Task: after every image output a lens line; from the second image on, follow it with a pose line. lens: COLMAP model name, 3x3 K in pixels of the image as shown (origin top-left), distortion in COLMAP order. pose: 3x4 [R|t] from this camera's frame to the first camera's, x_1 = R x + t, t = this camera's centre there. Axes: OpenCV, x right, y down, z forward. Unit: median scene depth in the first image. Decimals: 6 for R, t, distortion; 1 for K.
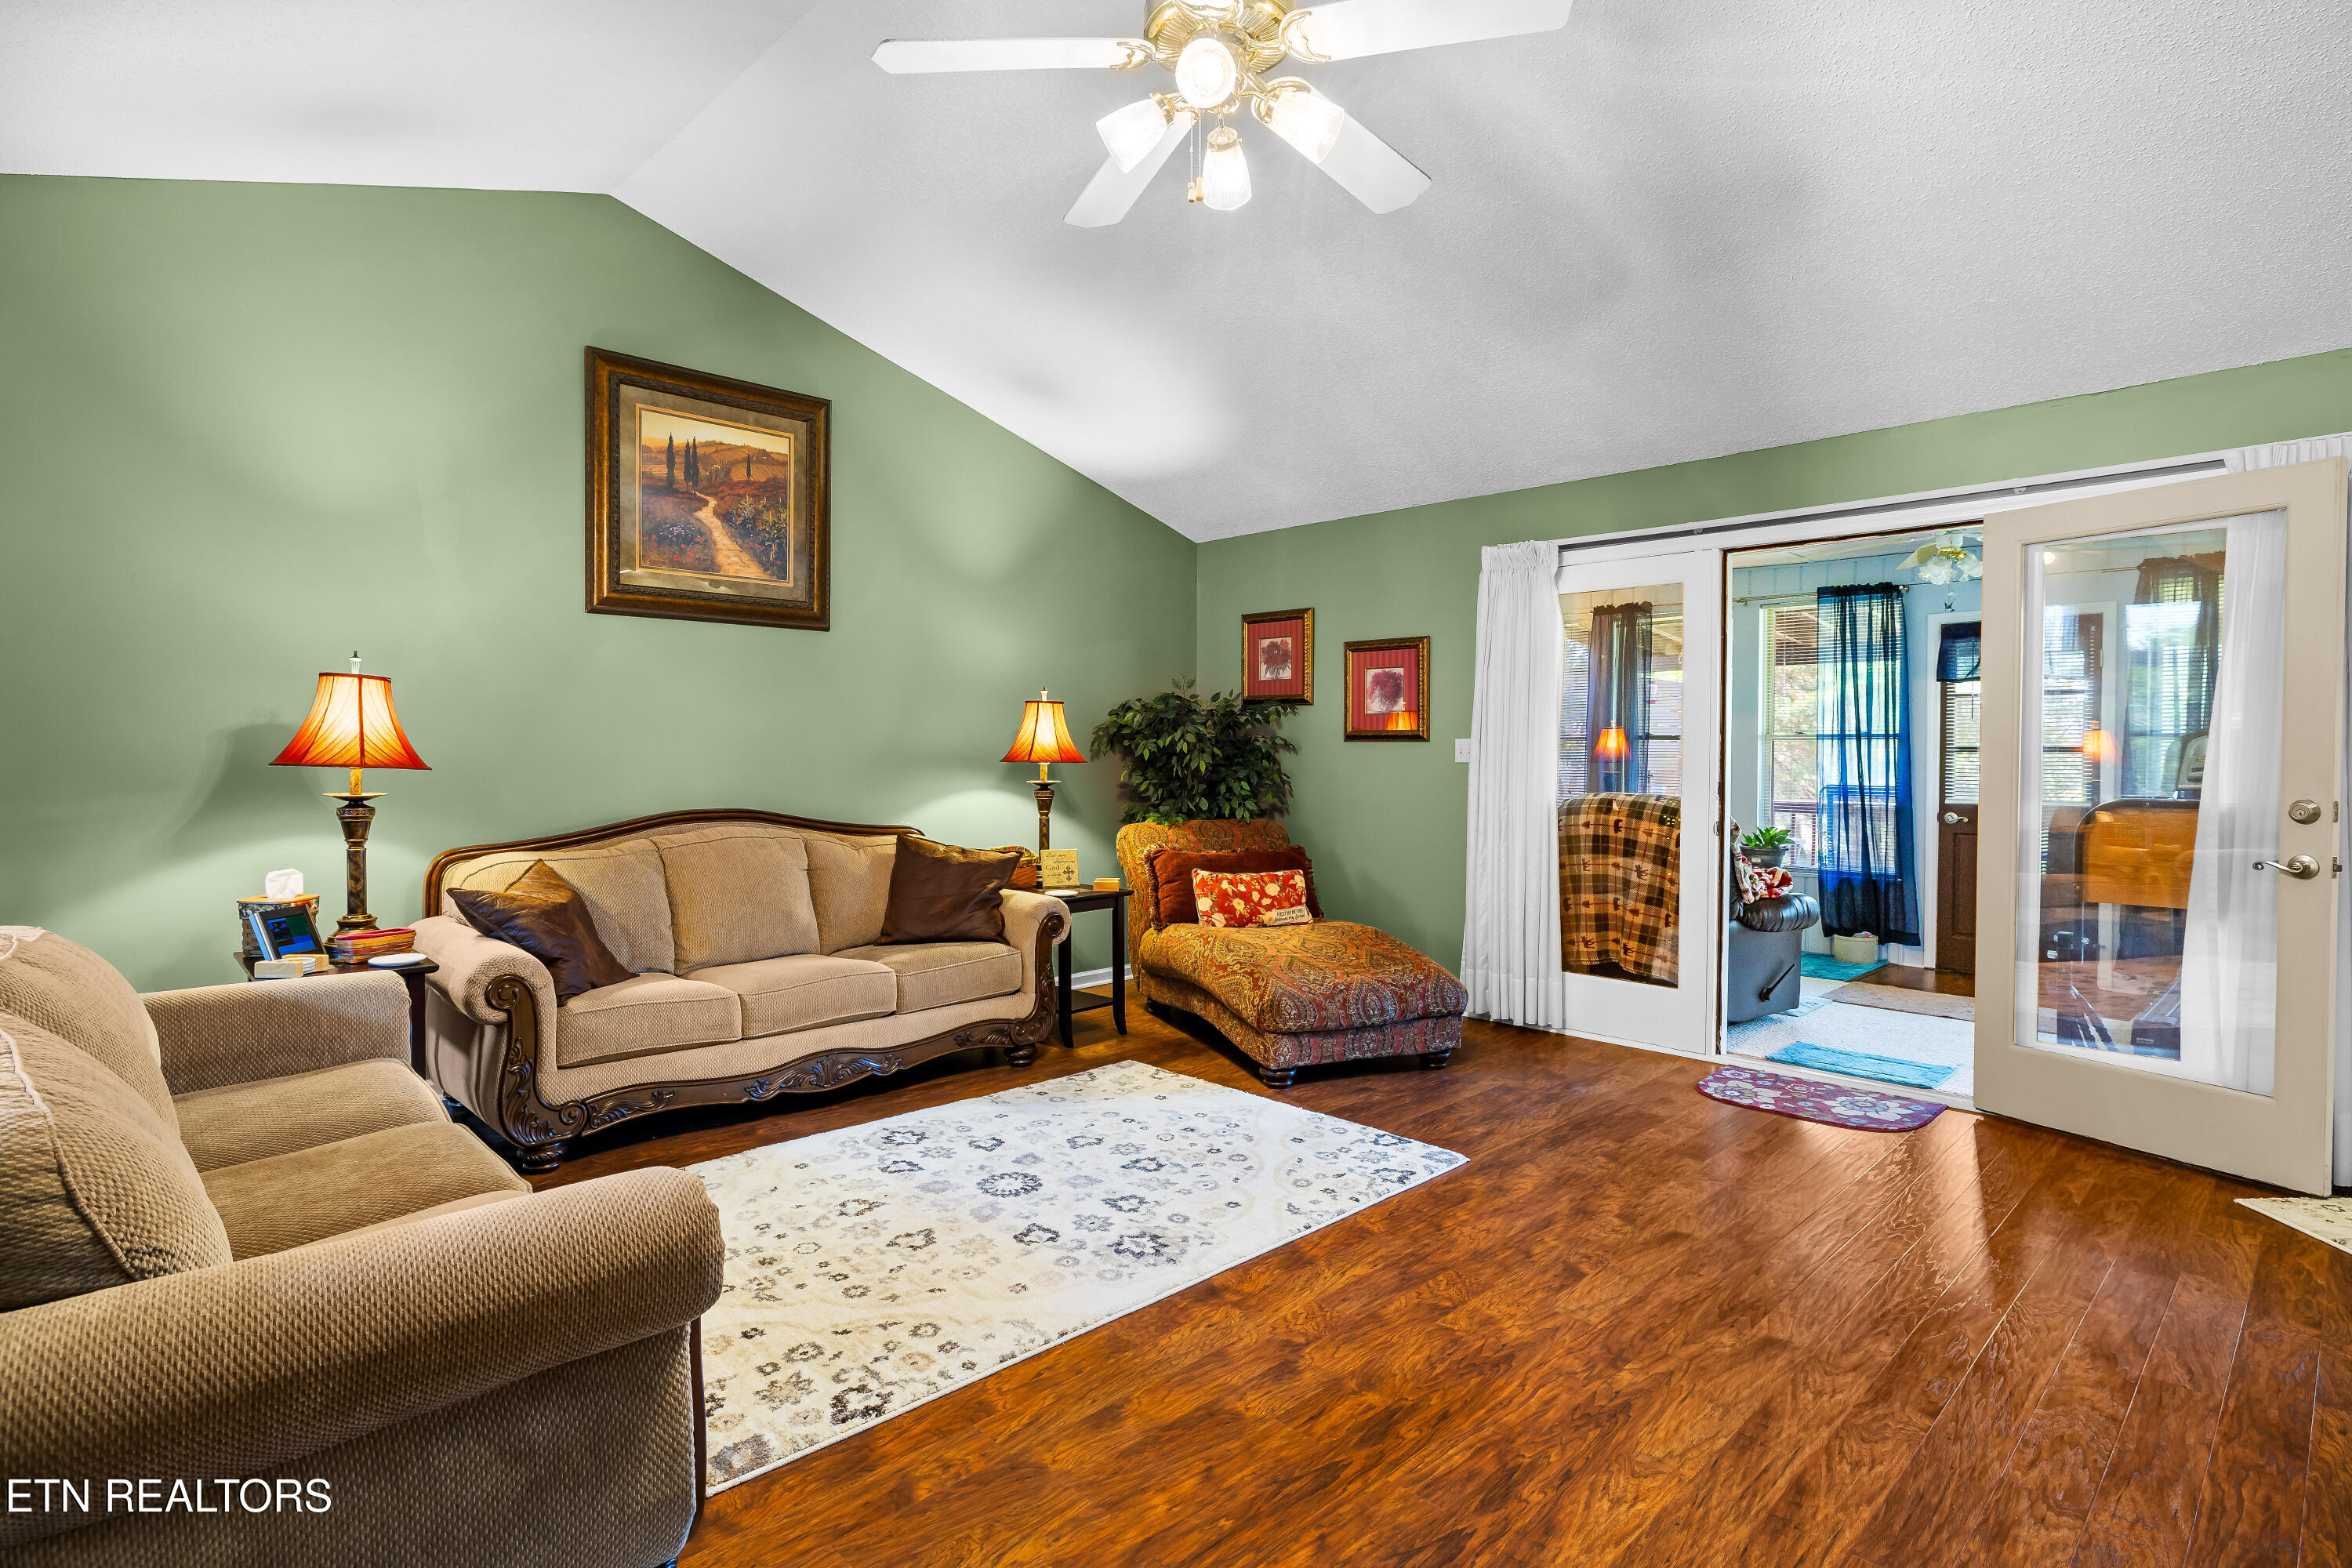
lens RADIAL K [[1176.1, 0, 1173.2], [0, 1176.1, 769.6], [0, 0, 1]] dist [-0.004538, 0.000353]
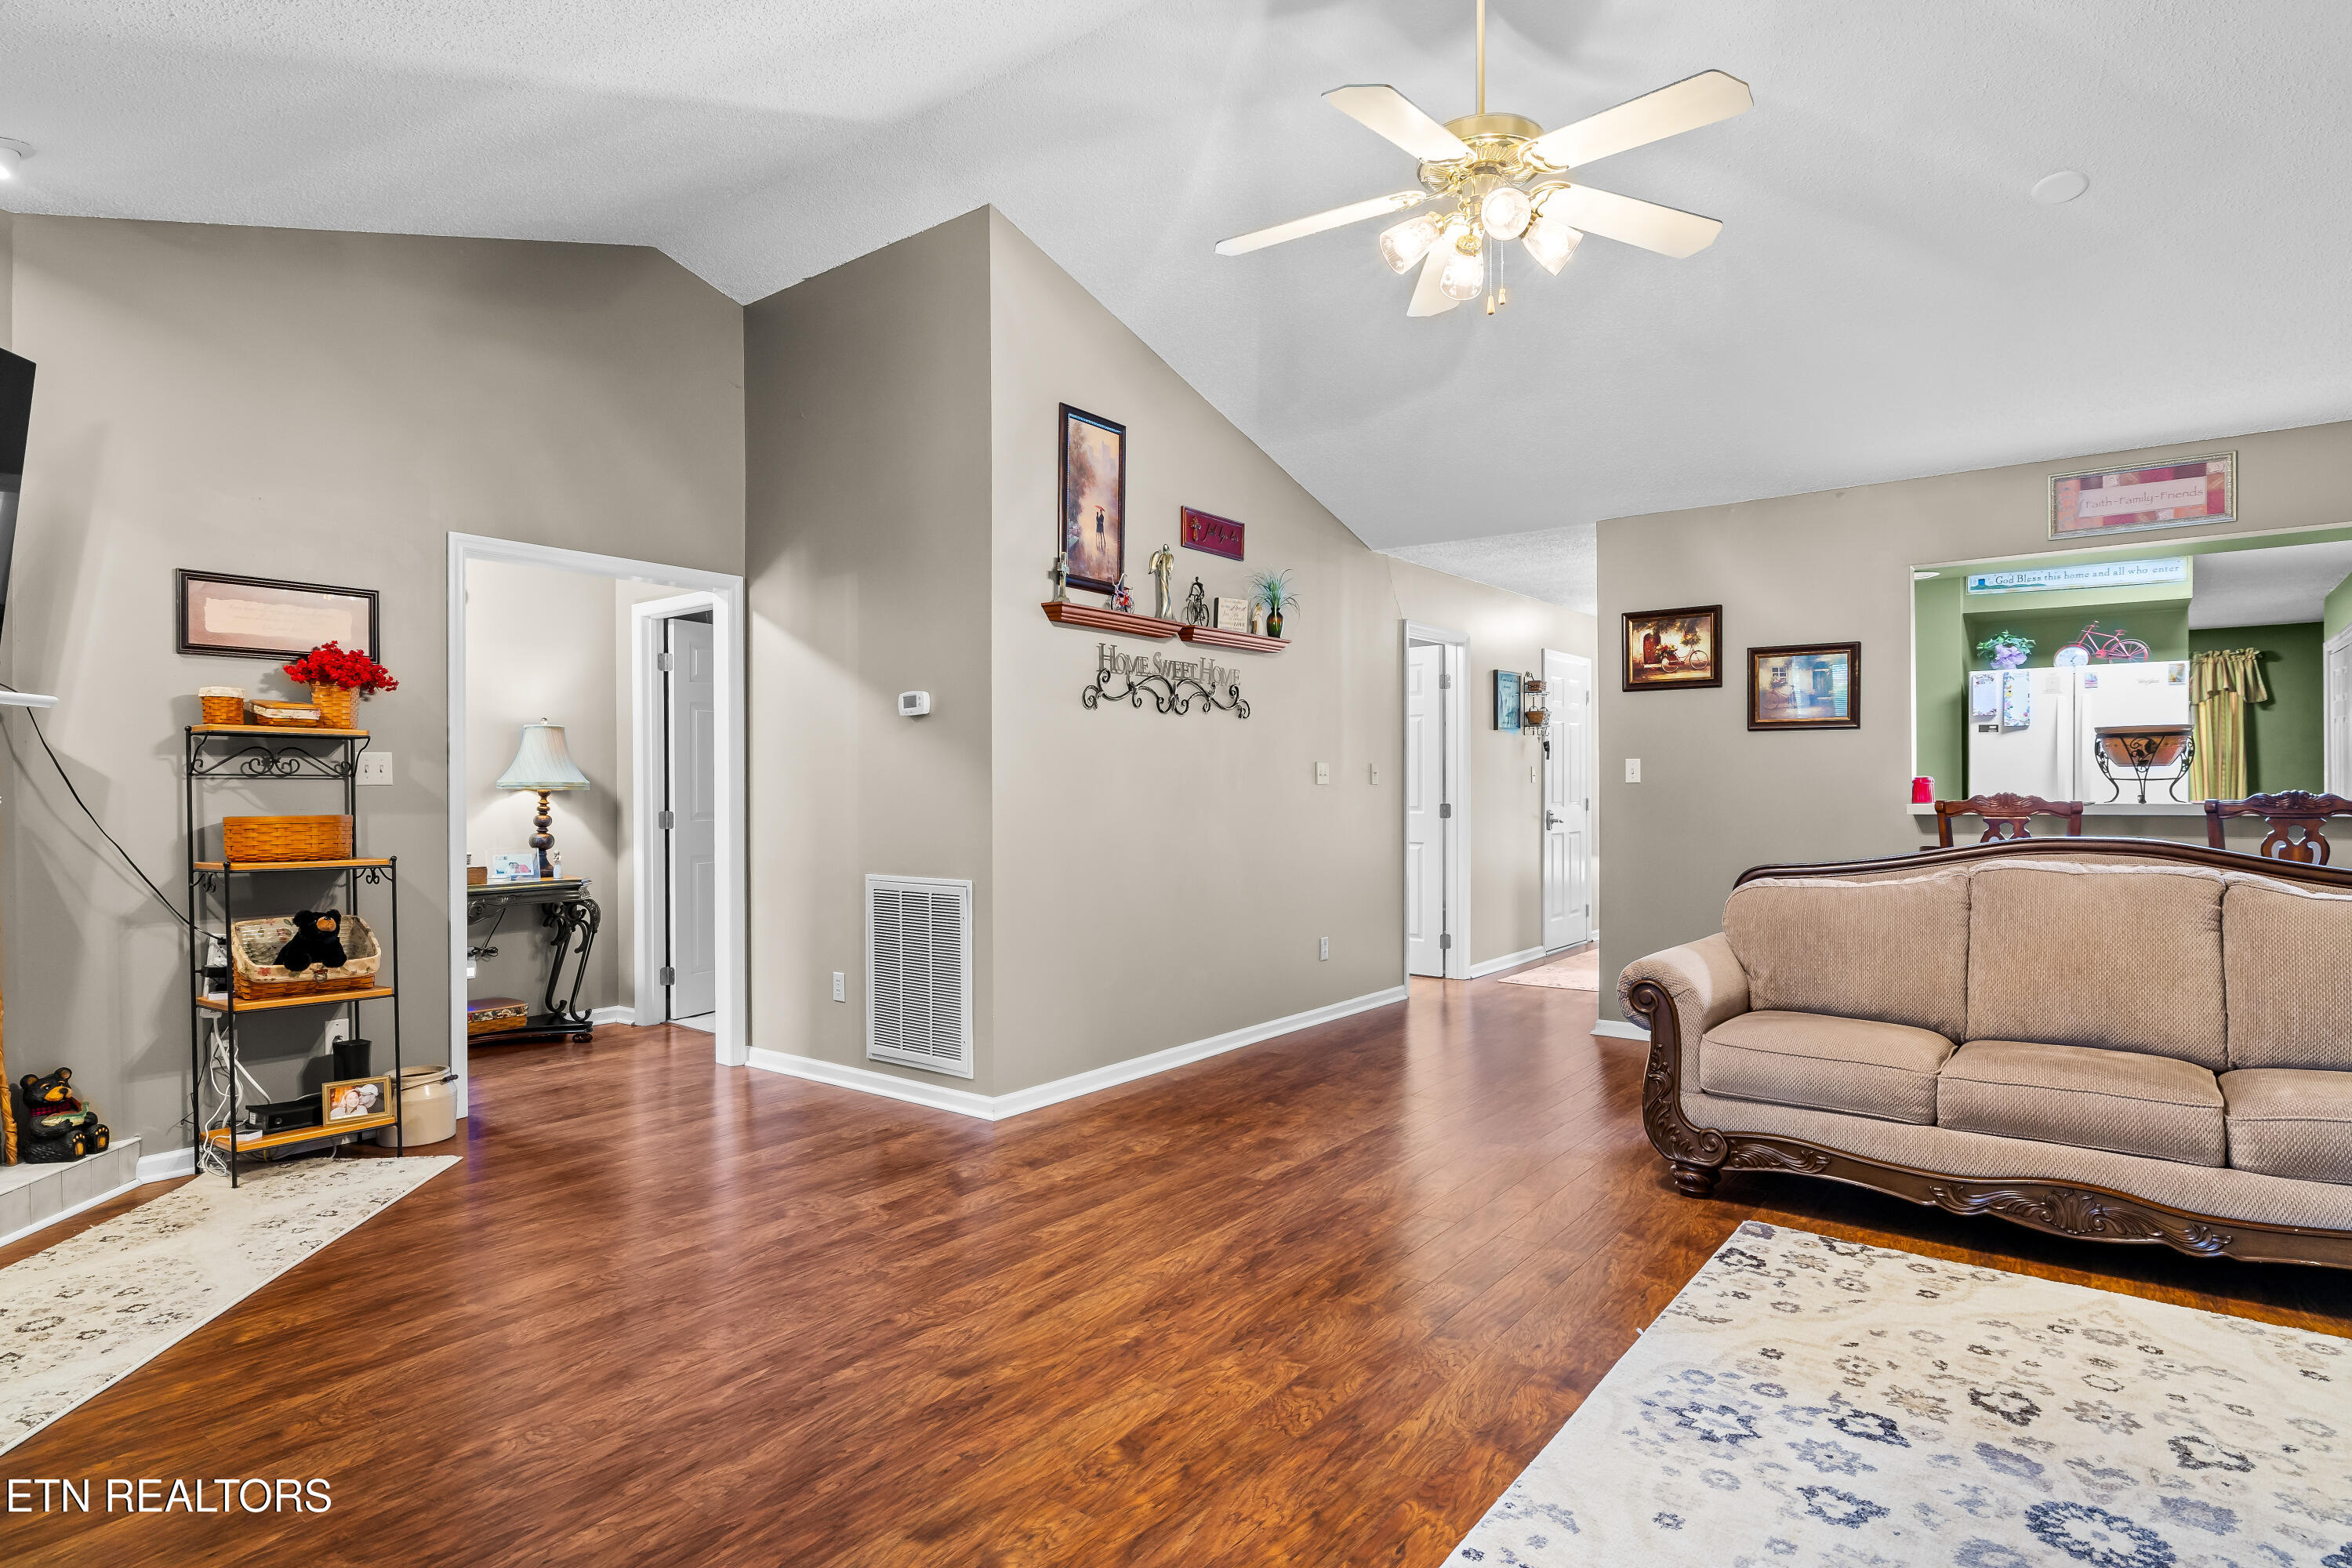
lens RADIAL K [[1252.1, 0, 1151.6], [0, 1252.1, 792.6], [0, 0, 1]] dist [-0.002775, 0.000502]
pose [[-0.991452, 0.000082, -0.130471, 0.339804], [-0.002221, 0.999844, 0.017509, 0.002466], [0.130452, 0.017649, -0.991298, 1.396471]]
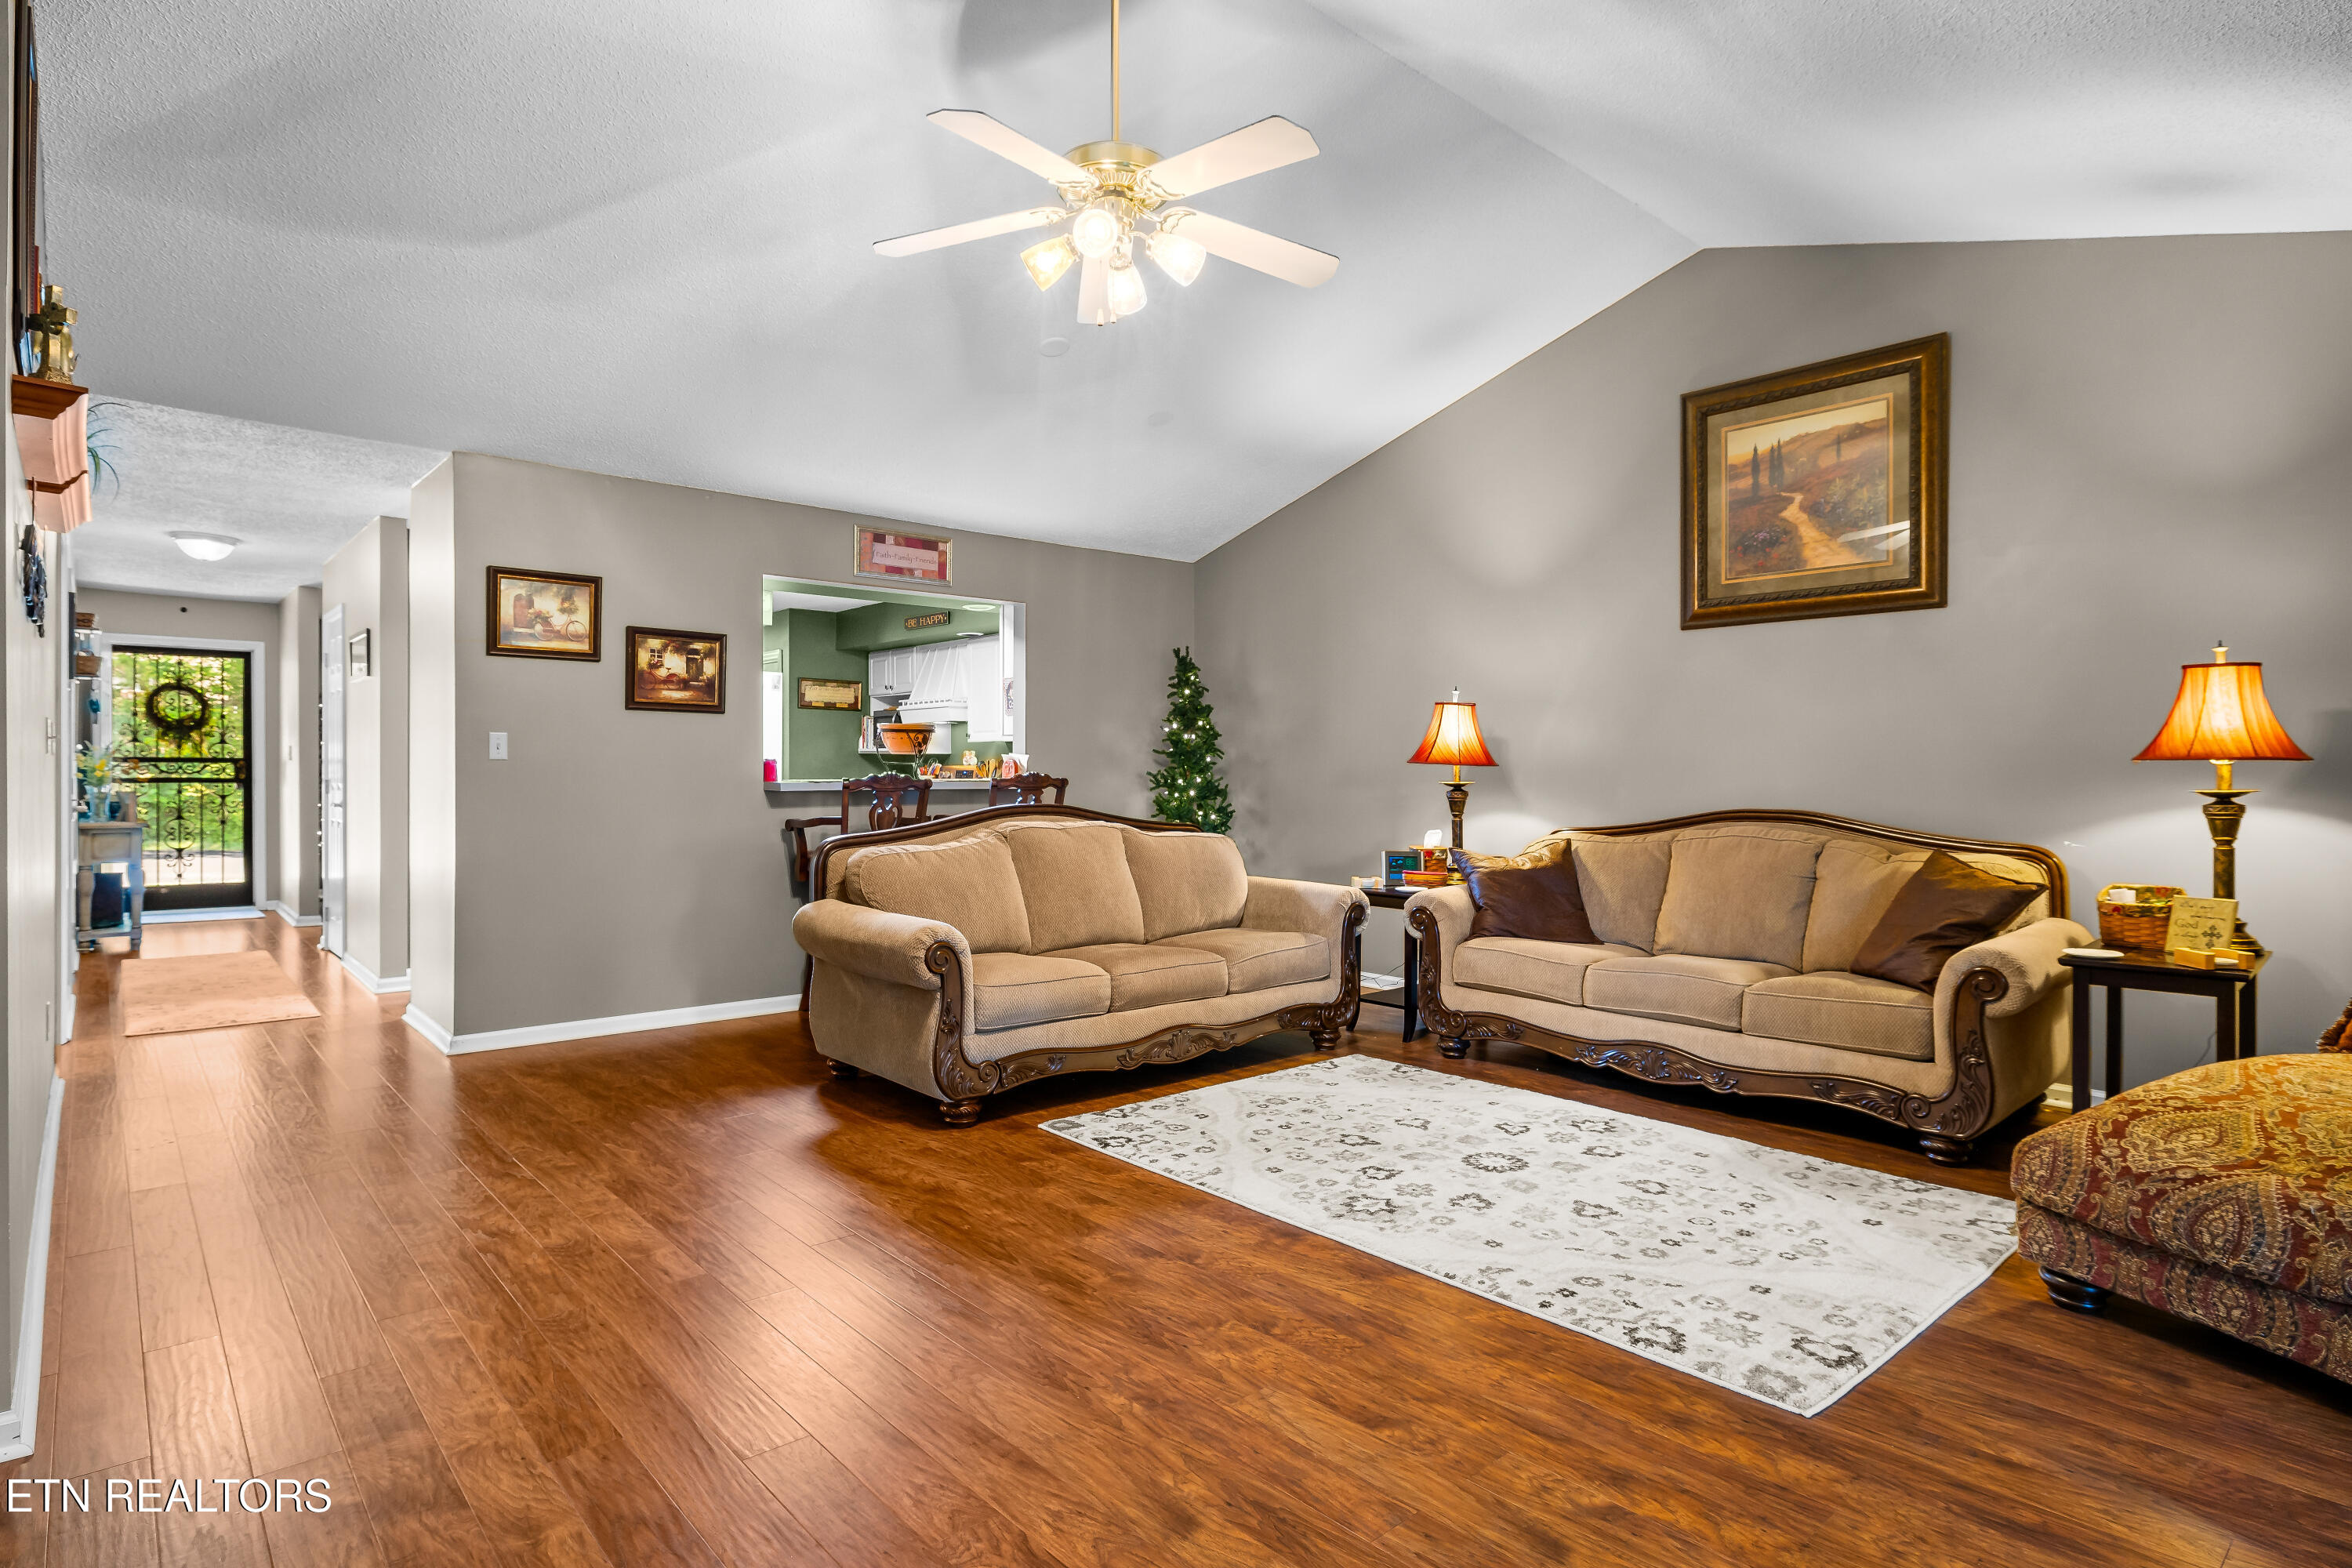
lens RADIAL K [[1234.6, 0, 1171.6], [0, 1234.6, 779.7], [0, 0, 1]] dist [-0.004504, -0.000150]
pose [[-0.049547, 0.001226, -0.998771, 0.879999], [-0.019959, 0.999798, 0.002217, 0.021169], [0.998572, 0.020044, -0.049513, 0.709719]]
